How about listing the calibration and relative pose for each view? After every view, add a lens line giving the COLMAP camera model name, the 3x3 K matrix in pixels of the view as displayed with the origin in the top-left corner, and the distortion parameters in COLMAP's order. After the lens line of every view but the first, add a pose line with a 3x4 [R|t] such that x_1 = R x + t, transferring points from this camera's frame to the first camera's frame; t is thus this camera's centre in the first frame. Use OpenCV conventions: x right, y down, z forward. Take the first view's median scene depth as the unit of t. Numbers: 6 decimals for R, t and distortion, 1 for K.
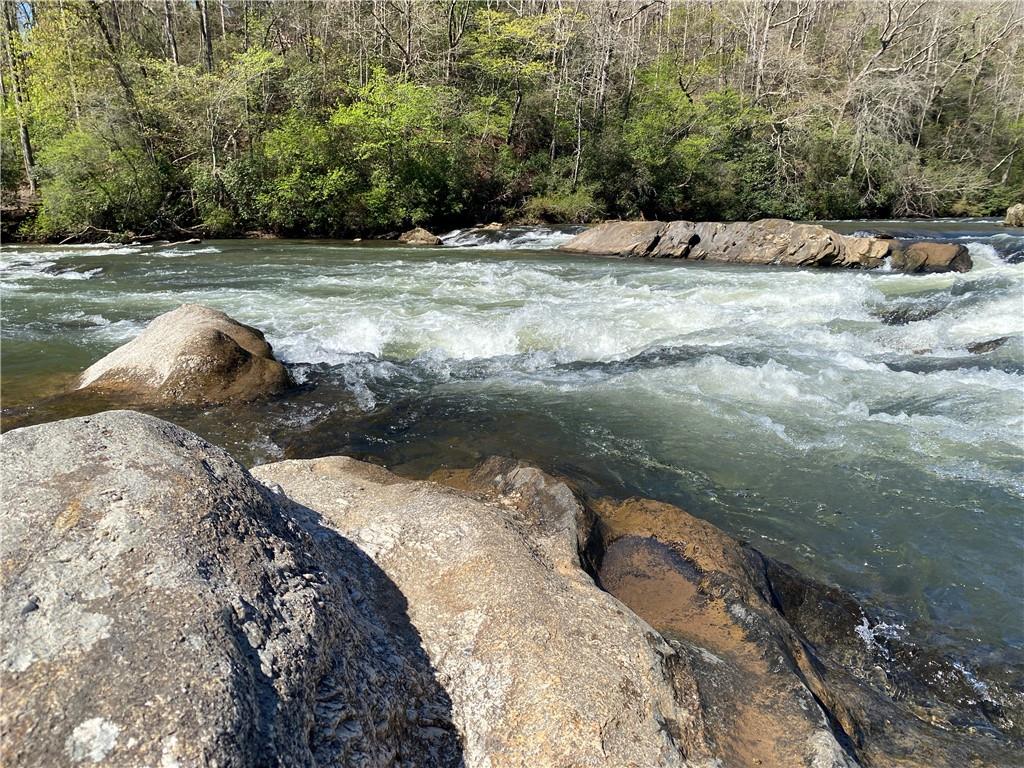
lens RADIAL K [[775.0, 0, 509.2], [0, 775.0, 391.0], [0, 0, 1]] dist [0.046028, -0.048206]
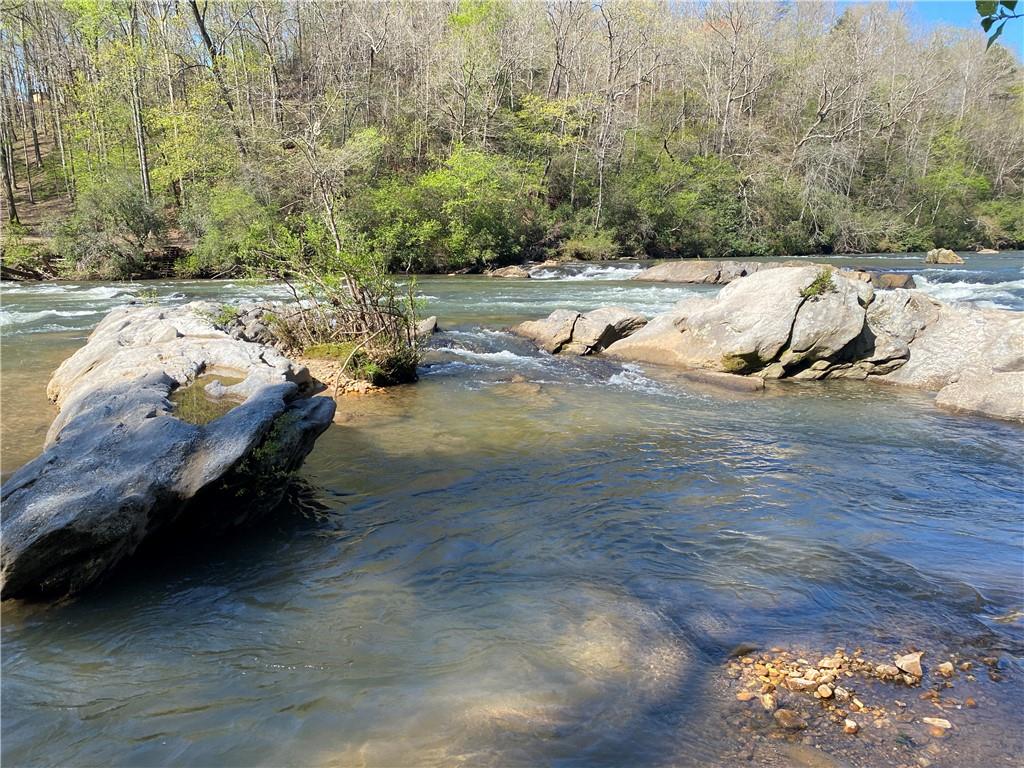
lens RADIAL K [[775.0, 0, 515.3], [0, 775.0, 383.1], [0, 0, 1]] dist [0.046028, -0.048206]
pose [[0.995990, -0.019761, 0.087253, -0.166641], [0.024121, 0.998497, -0.049206, 0.043991], [-0.086149, 0.051114, 0.994970, -0.240229]]
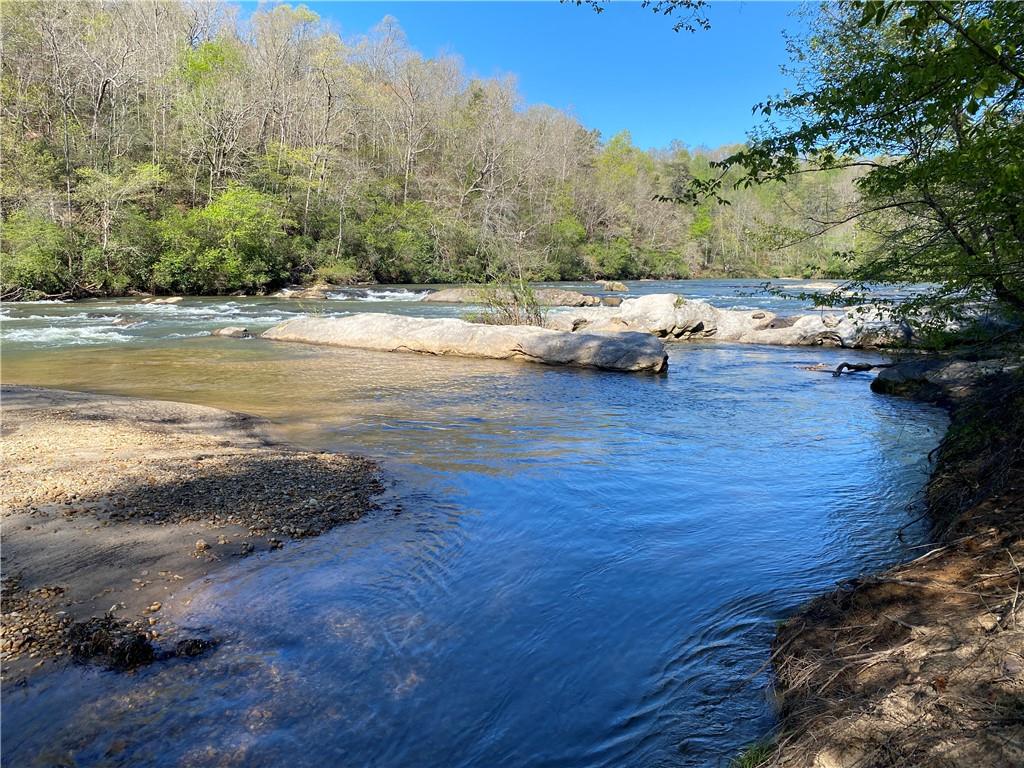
lens RADIAL K [[775.0, 0, 512.8], [0, 775.0, 392.6], [0, 0, 1]] dist [0.046028, -0.048206]
pose [[0.832479, -0.075255, 0.548922, -0.489488], [0.110787, 0.993334, -0.031834, 0.077476], [-0.542867, 0.087315, 0.835267, -0.427180]]
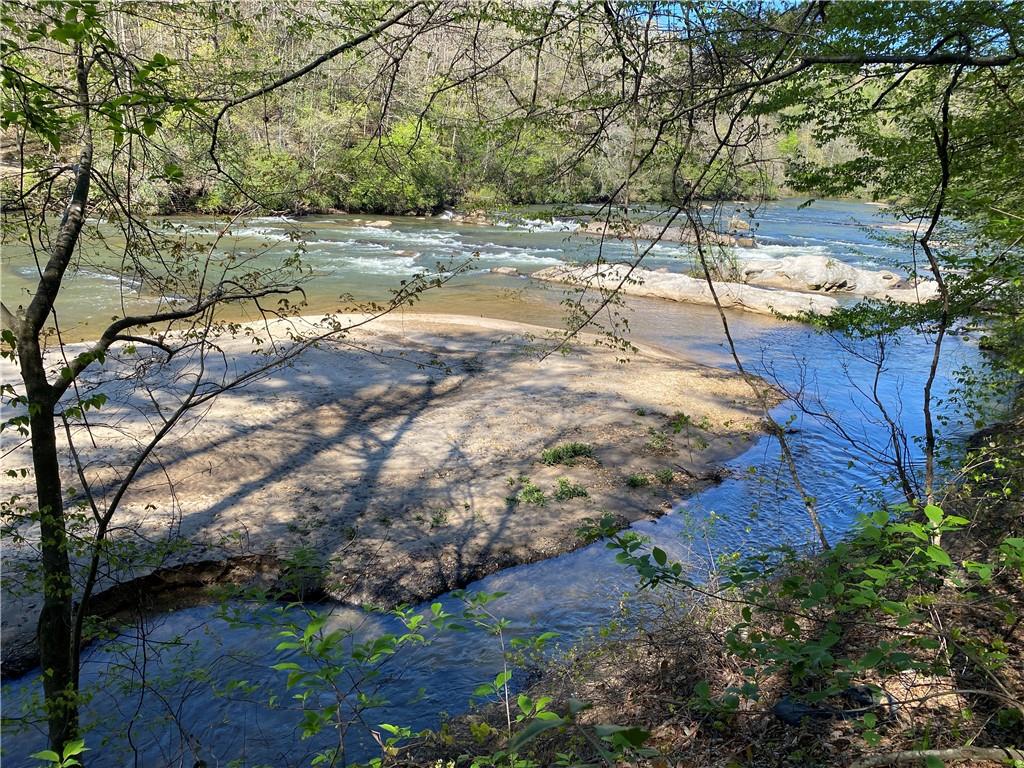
lens RADIAL K [[775.0, 0, 509.6], [0, 775.0, 382.7], [0, 0, 1]] dist [0.046028, -0.048206]
pose [[0.871205, -0.085418, 0.483430, -0.751258], [0.054694, 0.995504, 0.077331, 0.045672], [-0.487862, -0.040930, 0.871960, -0.560377]]
